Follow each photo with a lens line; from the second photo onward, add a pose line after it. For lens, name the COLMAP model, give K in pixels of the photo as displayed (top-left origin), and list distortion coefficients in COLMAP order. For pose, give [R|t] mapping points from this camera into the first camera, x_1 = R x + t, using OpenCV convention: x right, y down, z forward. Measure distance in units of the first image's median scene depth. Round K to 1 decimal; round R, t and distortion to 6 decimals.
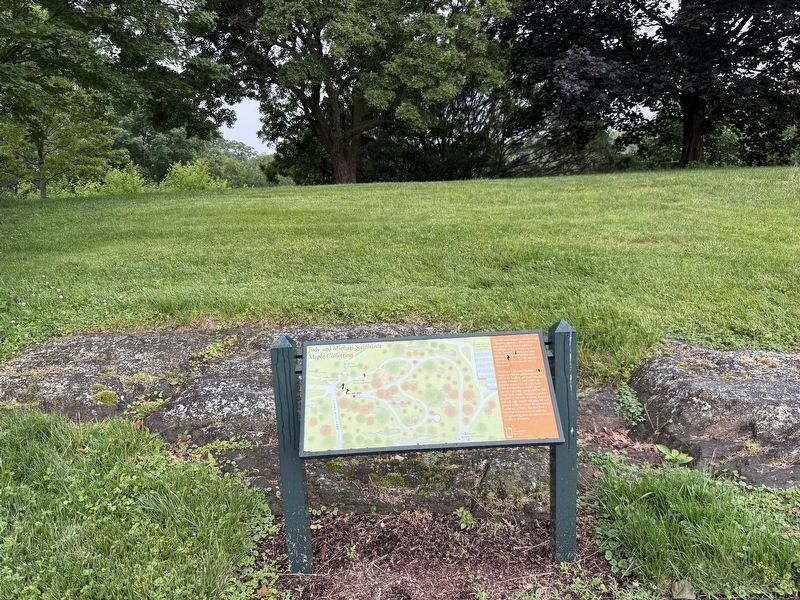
lens RADIAL K [[565.4, 0, 400.6], [0, 565.4, 300.4], [0, 0, 1]] dist [0.019693, -0.040406]
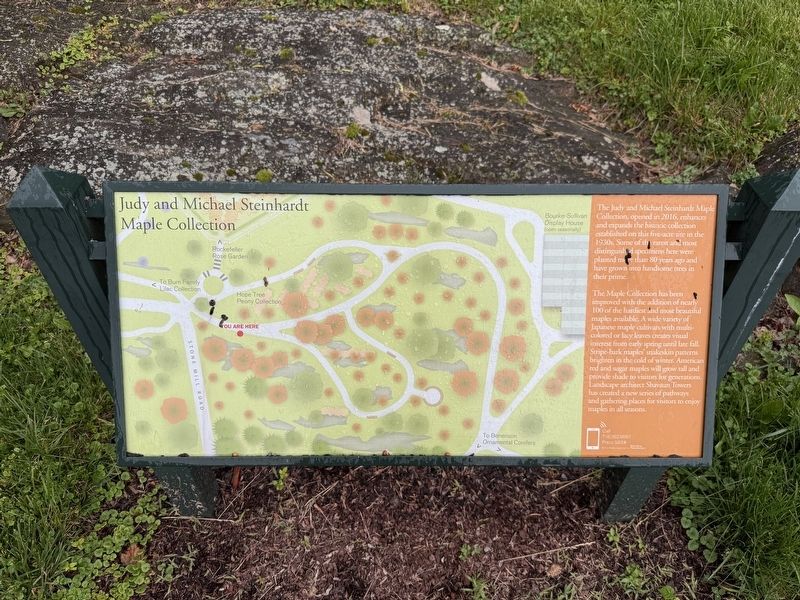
lens RADIAL K [[565.4, 0, 402.2], [0, 565.4, 301.7], [0, 0, 1]] dist [0.019693, -0.040406]
pose [[0.997990, 0.060286, 0.019534, 0.026846], [-0.060679, 0.820178, 0.568882, -0.091247], [0.018274, -0.568924, 0.822187, 0.655217]]
